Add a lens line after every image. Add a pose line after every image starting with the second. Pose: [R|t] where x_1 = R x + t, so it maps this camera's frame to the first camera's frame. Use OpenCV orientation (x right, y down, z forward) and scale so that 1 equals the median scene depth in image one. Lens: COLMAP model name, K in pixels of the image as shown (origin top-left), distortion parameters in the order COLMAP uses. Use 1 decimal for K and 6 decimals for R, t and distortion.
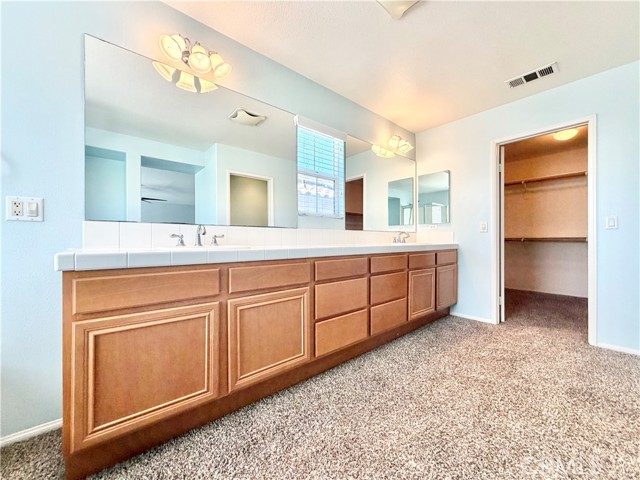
lens RADIAL K [[254.9, 0, 318.0], [0, 254.9, 242.2], [0, 0, 1]] dist [0.006725, 0.000358]
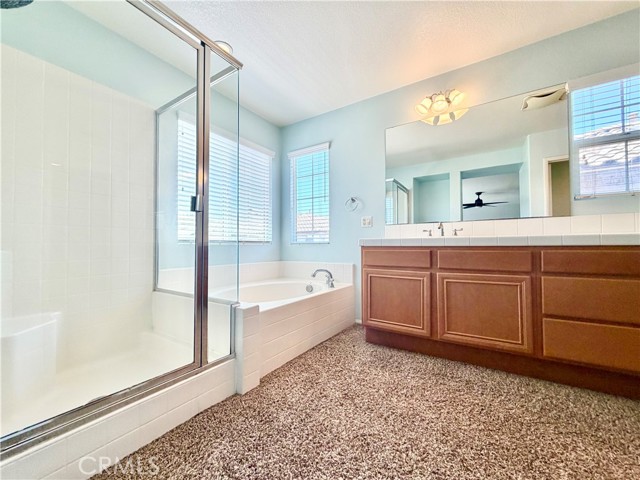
lens RADIAL K [[254.9, 0, 317.3], [0, 254.9, 239.5], [0, 0, 1]] dist [0.006725, 0.000358]
pose [[0.288790, -0.025679, -0.957048, 0.688369], [-0.004356, 0.999595, -0.028134, 0.071222], [0.957382, 0.012294, 0.288562, -0.044413]]
